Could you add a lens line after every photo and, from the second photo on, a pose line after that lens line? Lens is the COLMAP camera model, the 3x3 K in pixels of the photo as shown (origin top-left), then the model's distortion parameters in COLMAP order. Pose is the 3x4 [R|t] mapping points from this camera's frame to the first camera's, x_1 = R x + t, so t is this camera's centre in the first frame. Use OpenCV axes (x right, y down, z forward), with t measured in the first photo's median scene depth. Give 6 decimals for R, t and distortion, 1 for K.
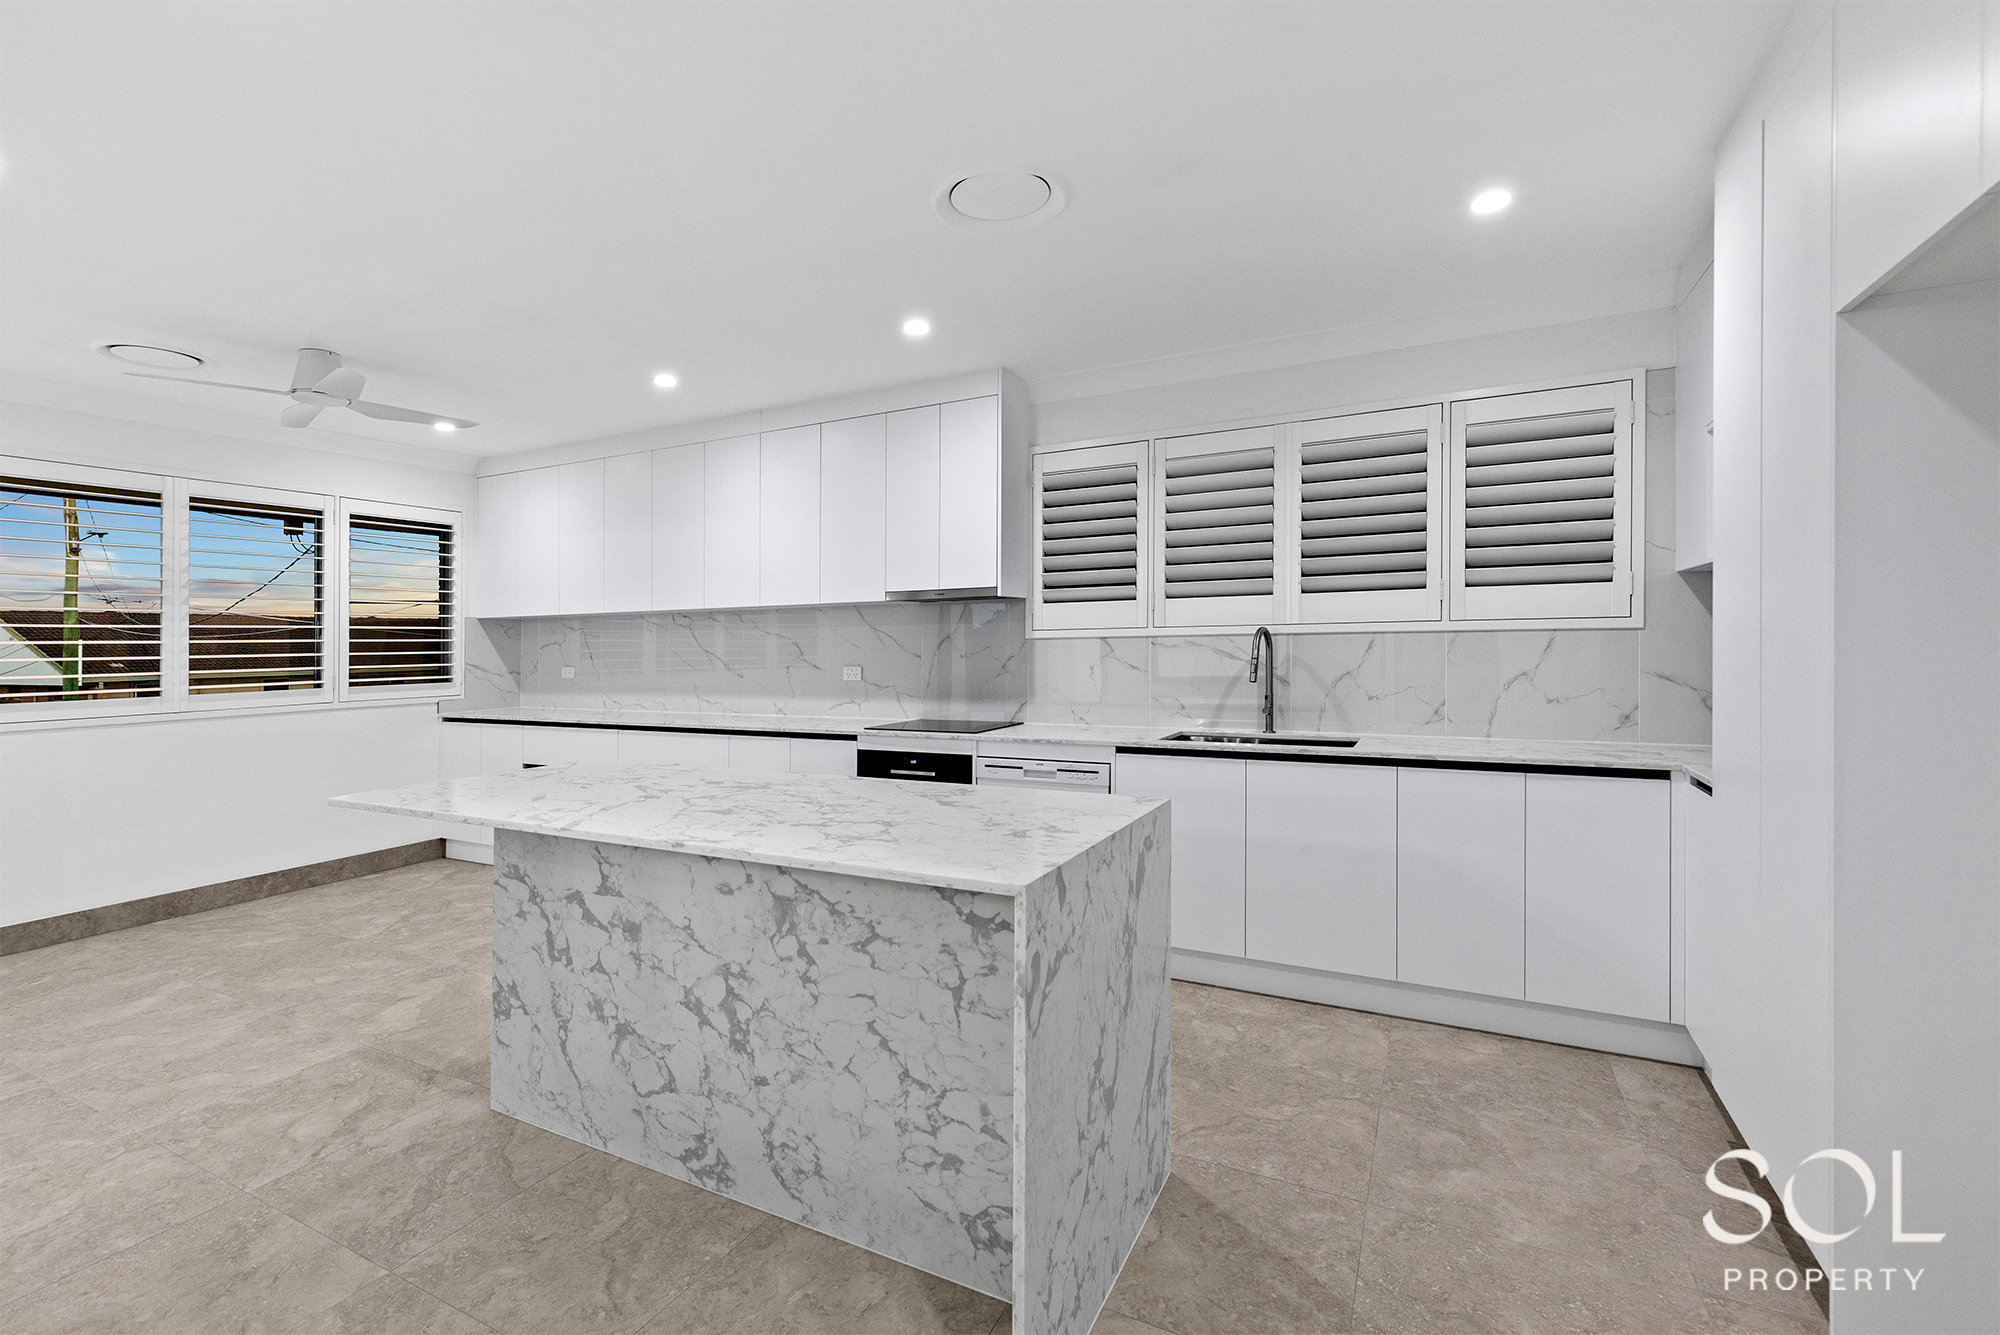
lens RADIAL K [[913.3, 0, 928.8], [0, 913.3, 635.7], [0, 0, 1]] dist [0.003140, 0.000097]
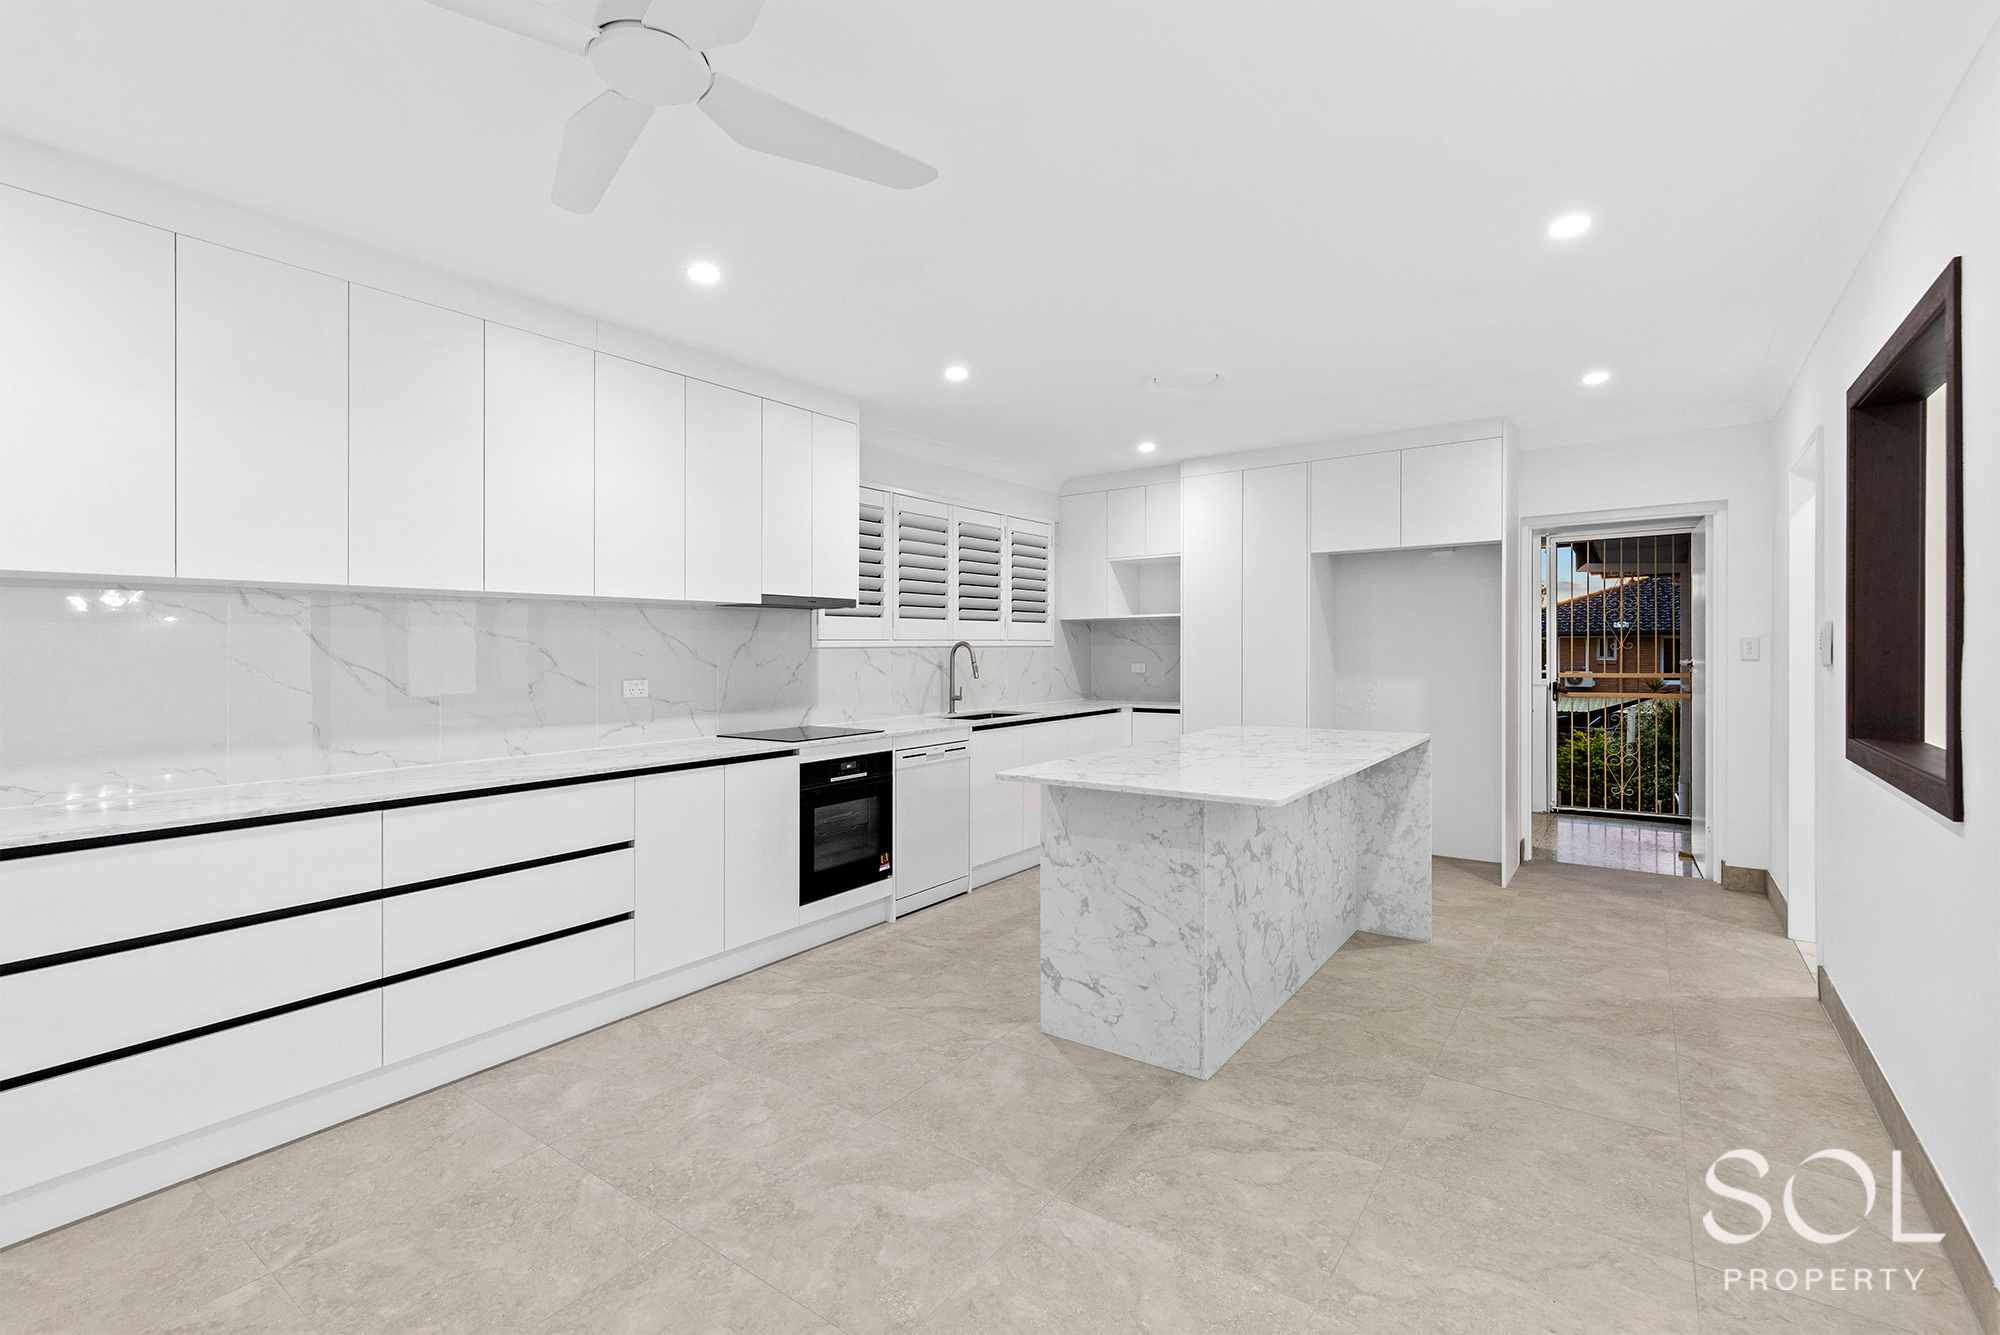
lens RADIAL K [[875.9, 0, 990.6], [0, 875.9, 659.1], [0, 0, 1]] dist [0.000663, -0.000178]
pose [[0.126955, 0.000831, 0.991908, -1.198086], [-0.001006, 0.999999, -0.000709, 0.022918], [-0.991908, -0.000908, 0.126956, 0.883421]]
